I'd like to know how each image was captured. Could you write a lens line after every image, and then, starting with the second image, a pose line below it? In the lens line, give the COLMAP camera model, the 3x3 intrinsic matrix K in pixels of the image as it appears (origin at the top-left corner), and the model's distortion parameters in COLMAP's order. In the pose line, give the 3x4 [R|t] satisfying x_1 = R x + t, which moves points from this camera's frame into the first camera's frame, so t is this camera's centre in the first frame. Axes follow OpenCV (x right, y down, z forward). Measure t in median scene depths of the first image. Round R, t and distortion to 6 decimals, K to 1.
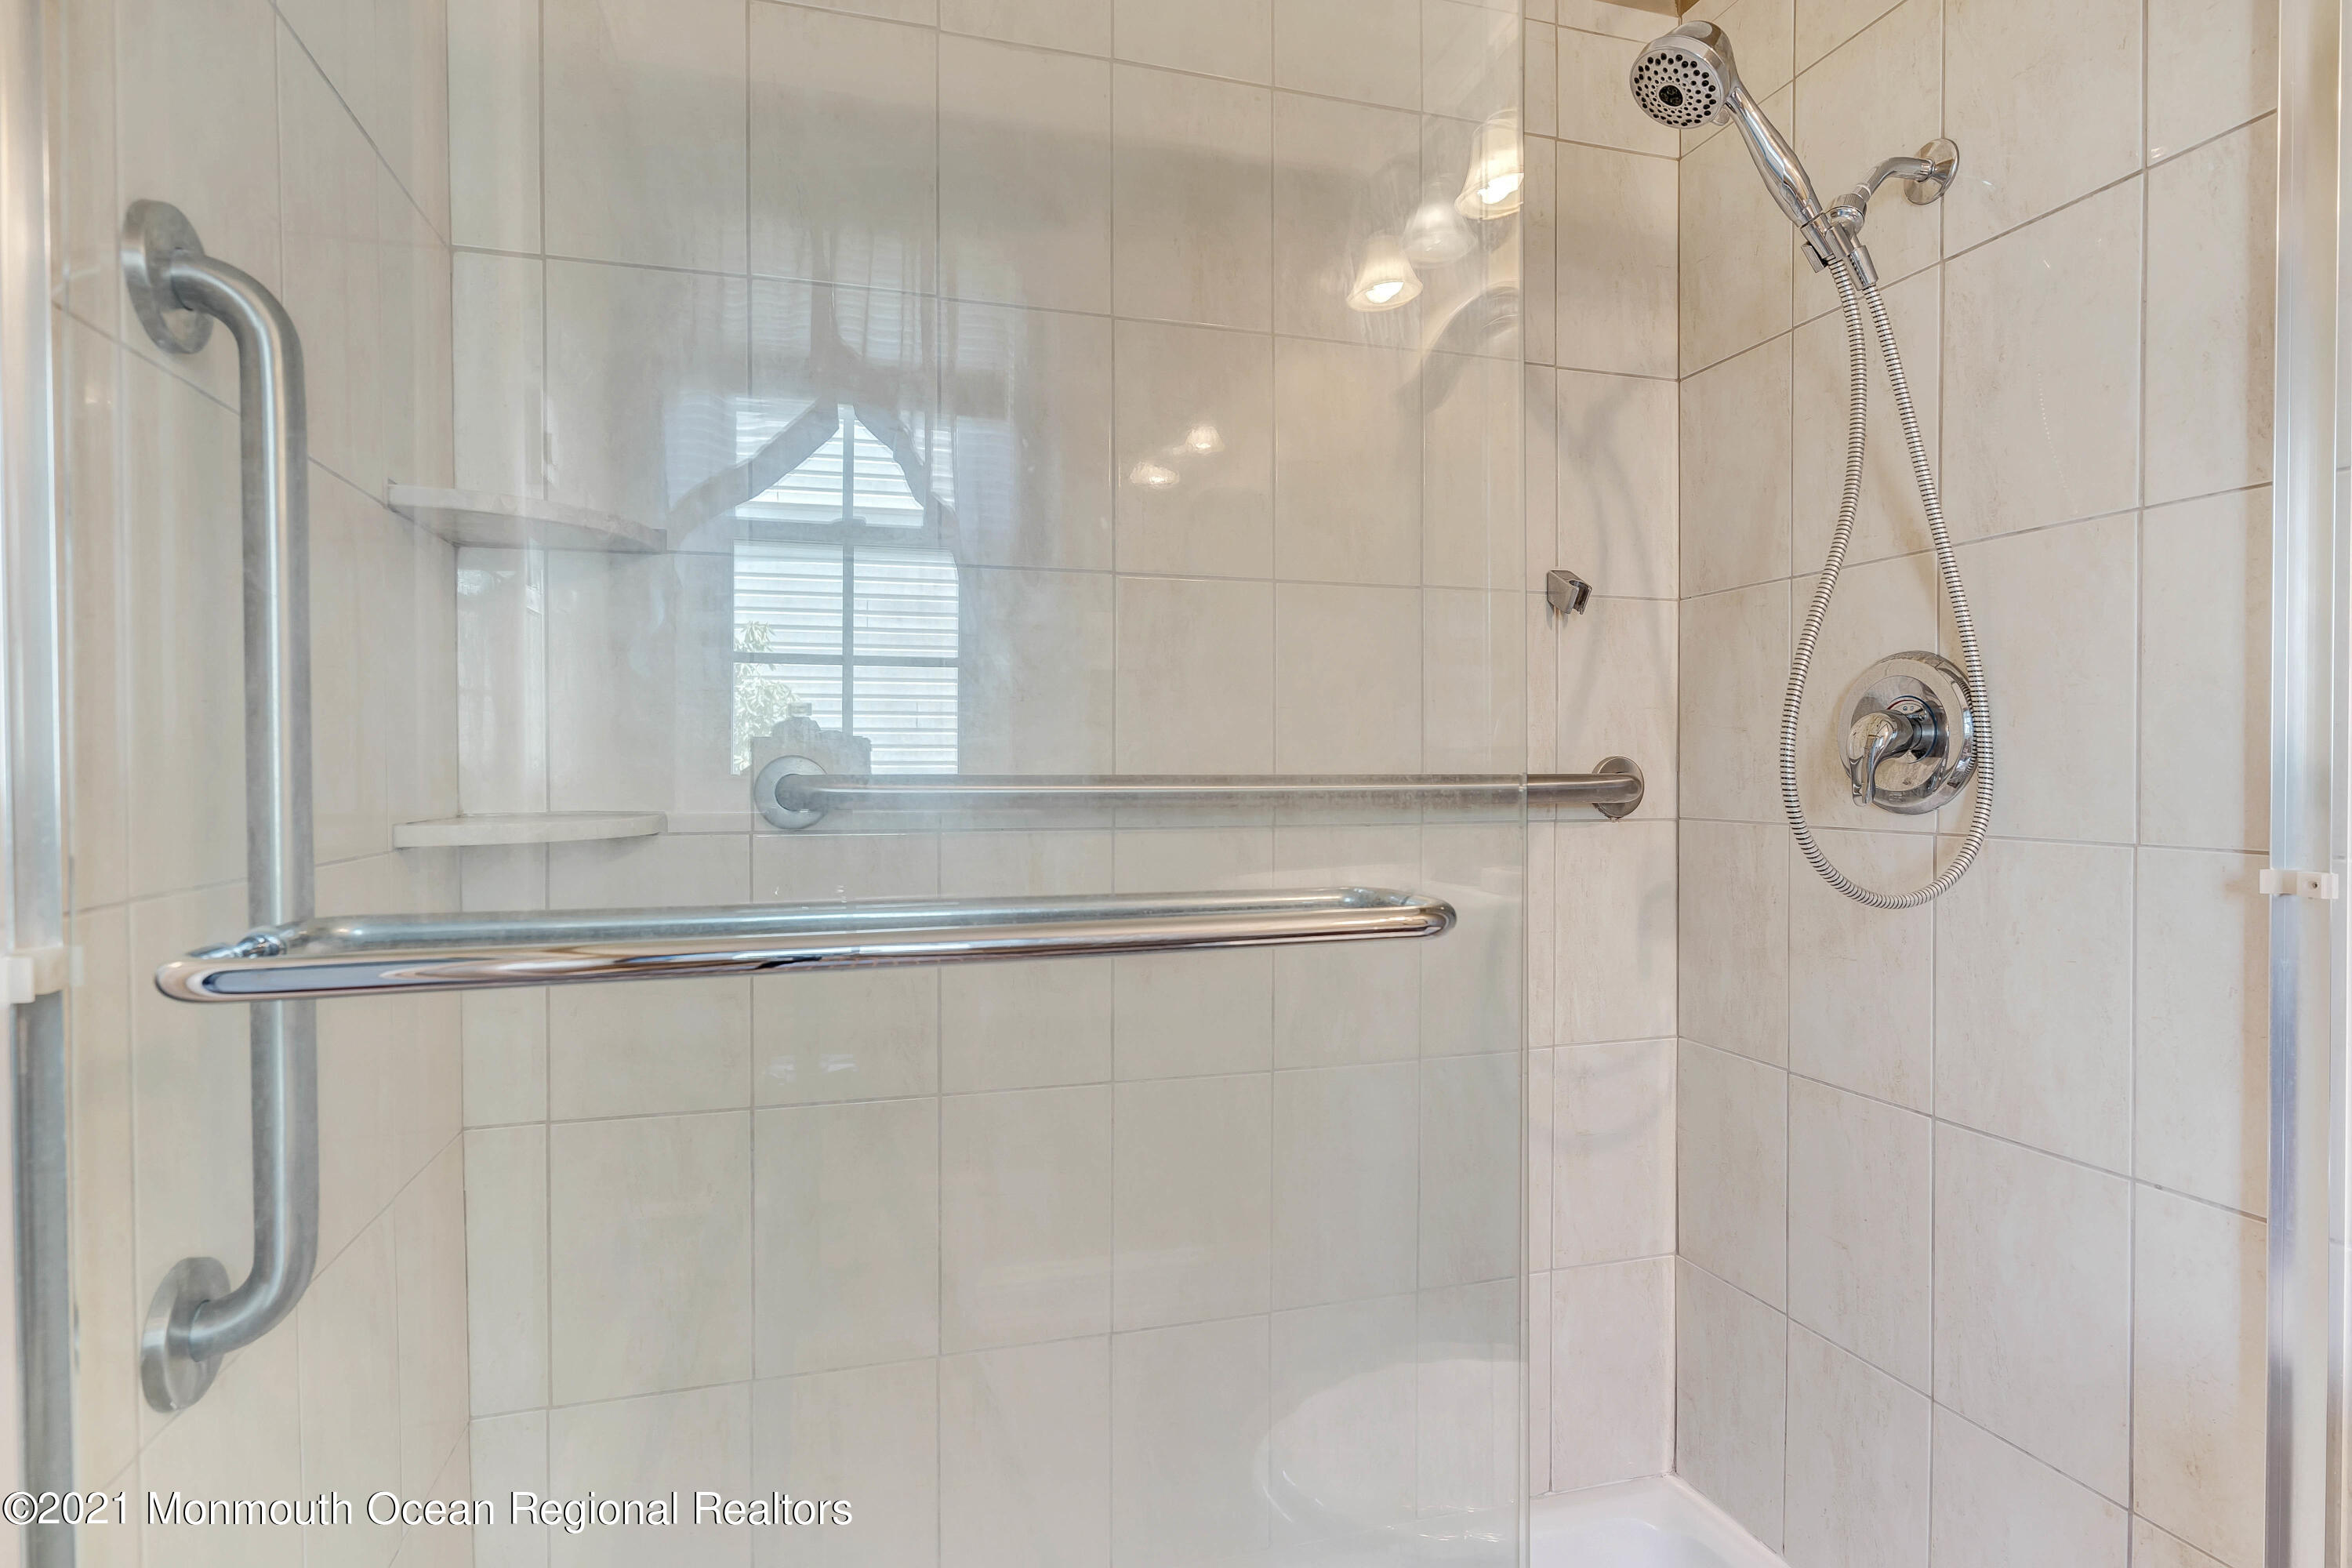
lens RADIAL K [[1209.8, 0, 1176.8], [0, 1209.8, 781.3], [0, 0, 1]] dist [-0.003444, 0.004196]
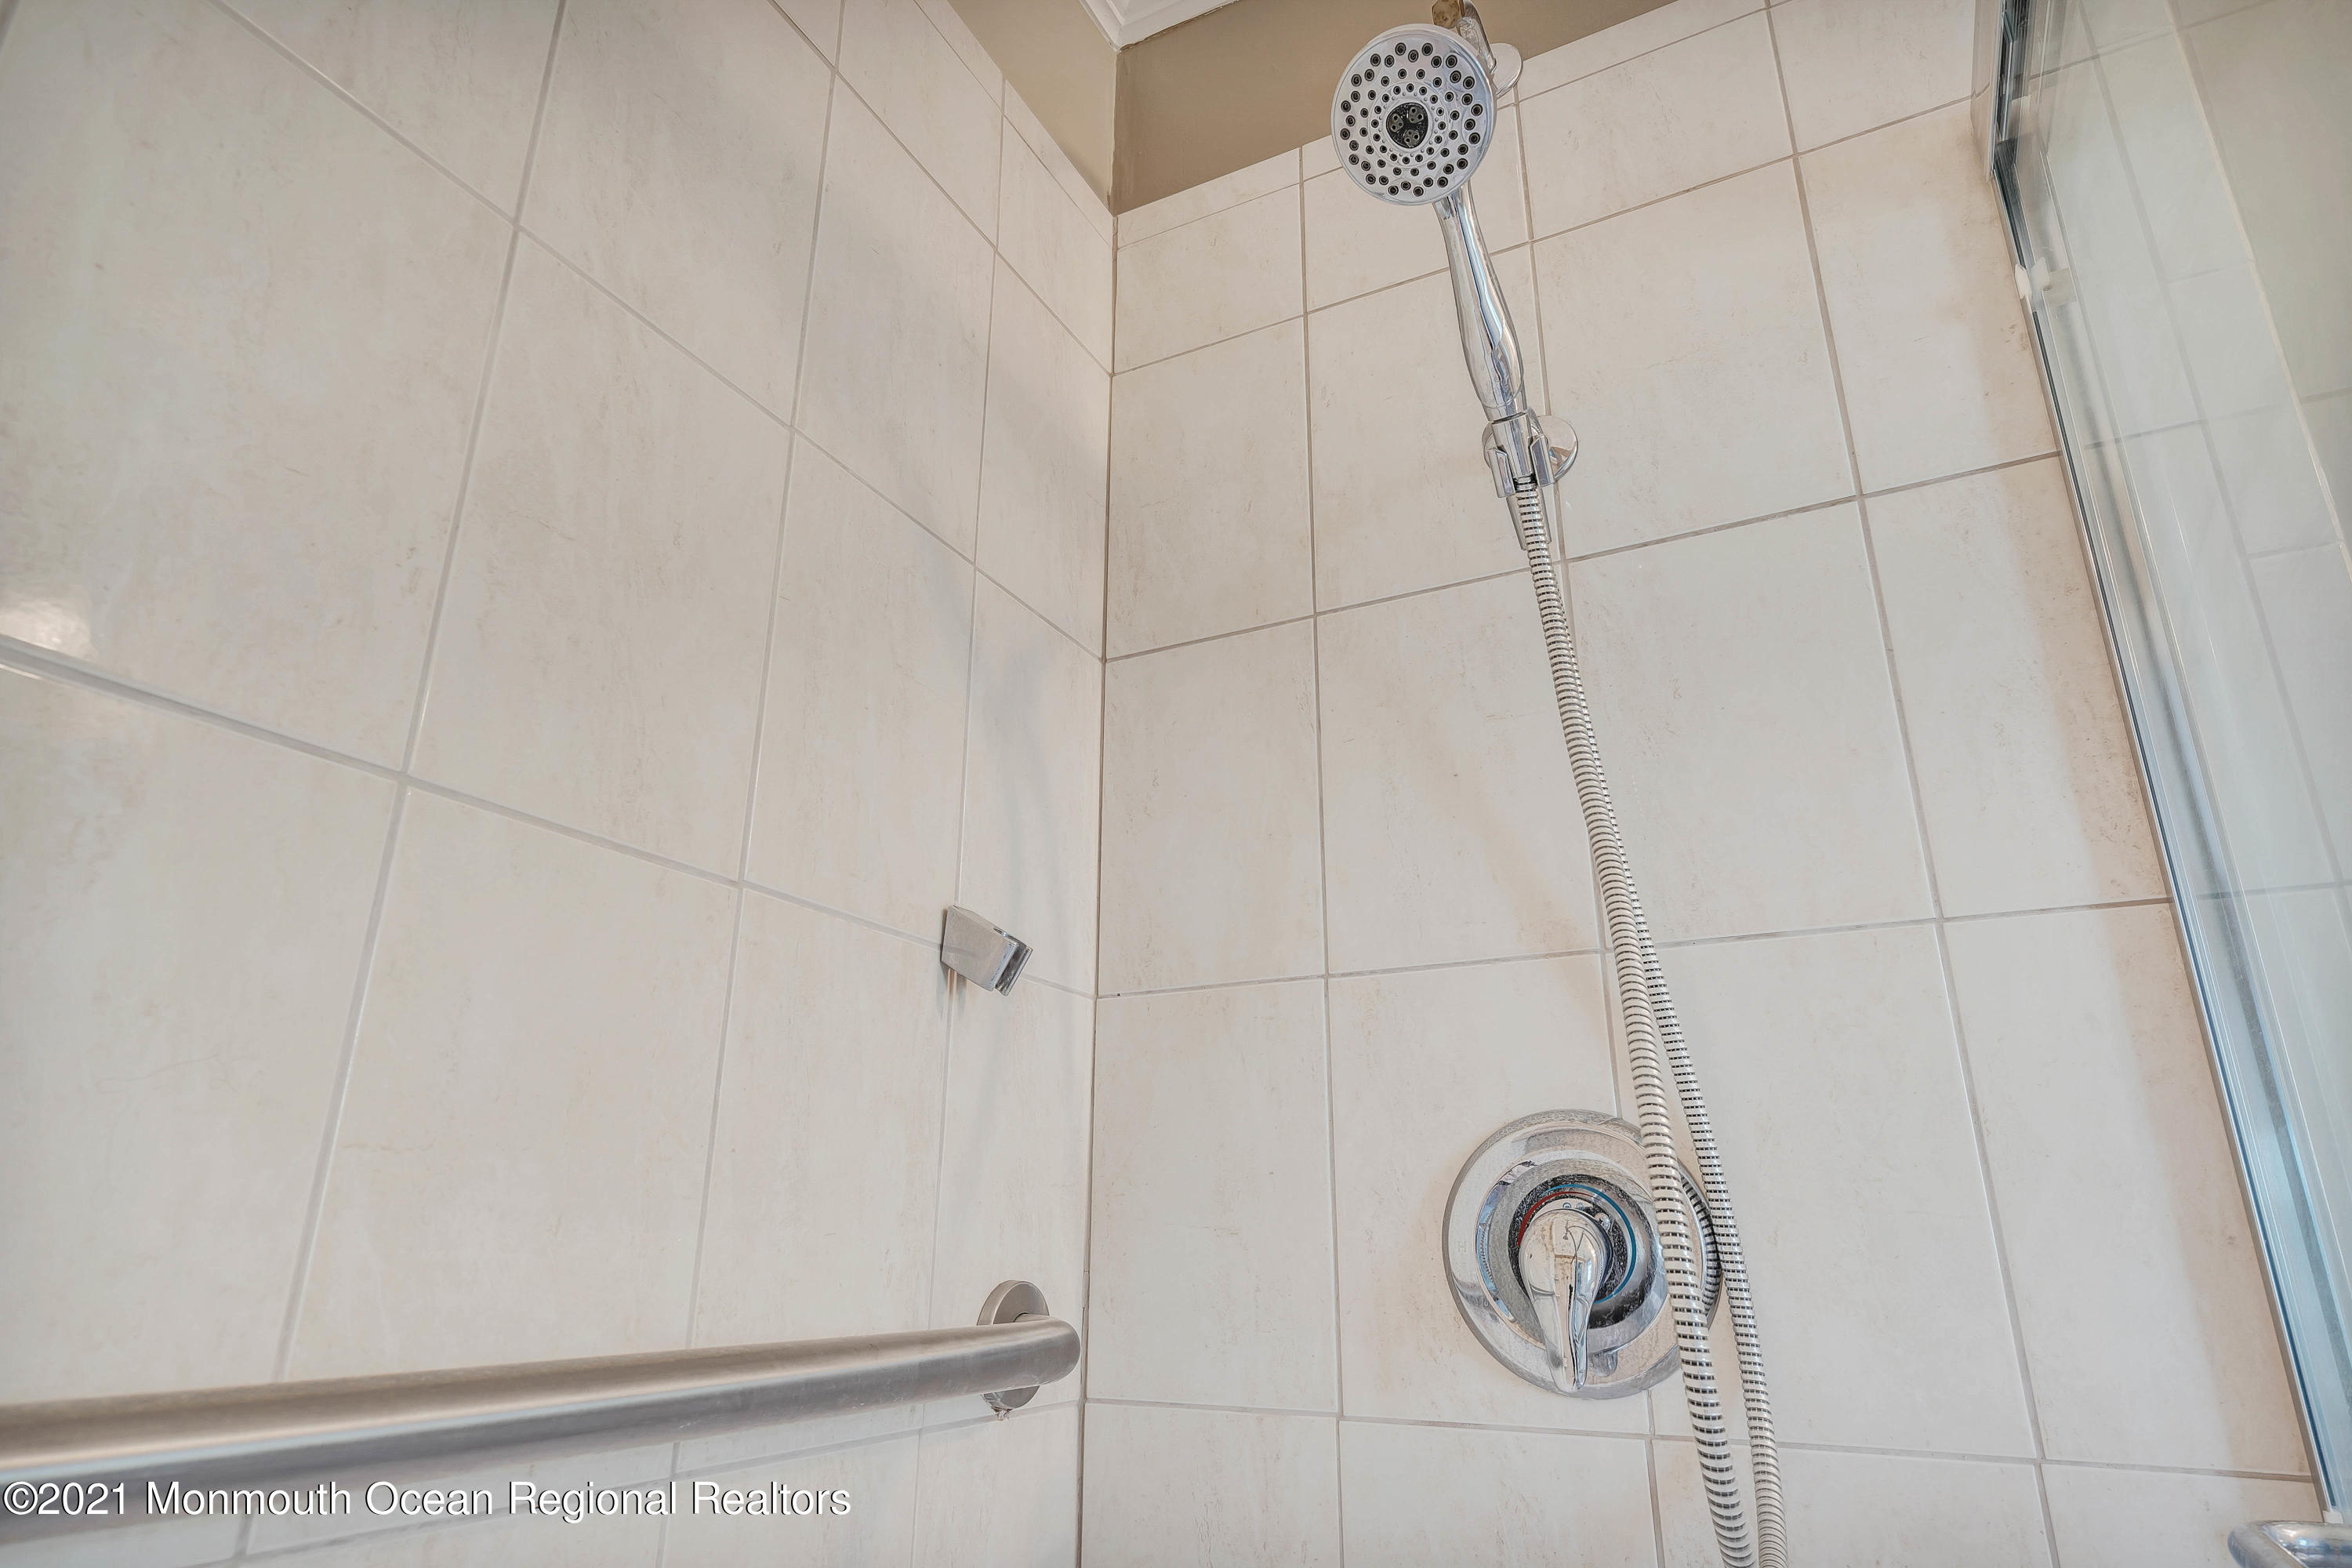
lens RADIAL K [[1292.7, 0, 1178.5], [0, 1292.7, 803.5], [0, 0, 1]] dist [-0.012307, 0.001286]
pose [[0.688153, 0.238313, 0.685312, -0.014609], [0.000737, 0.944291, -0.329111, -0.032917], [-0.725565, 0.226984, 0.649641, 0.571464]]
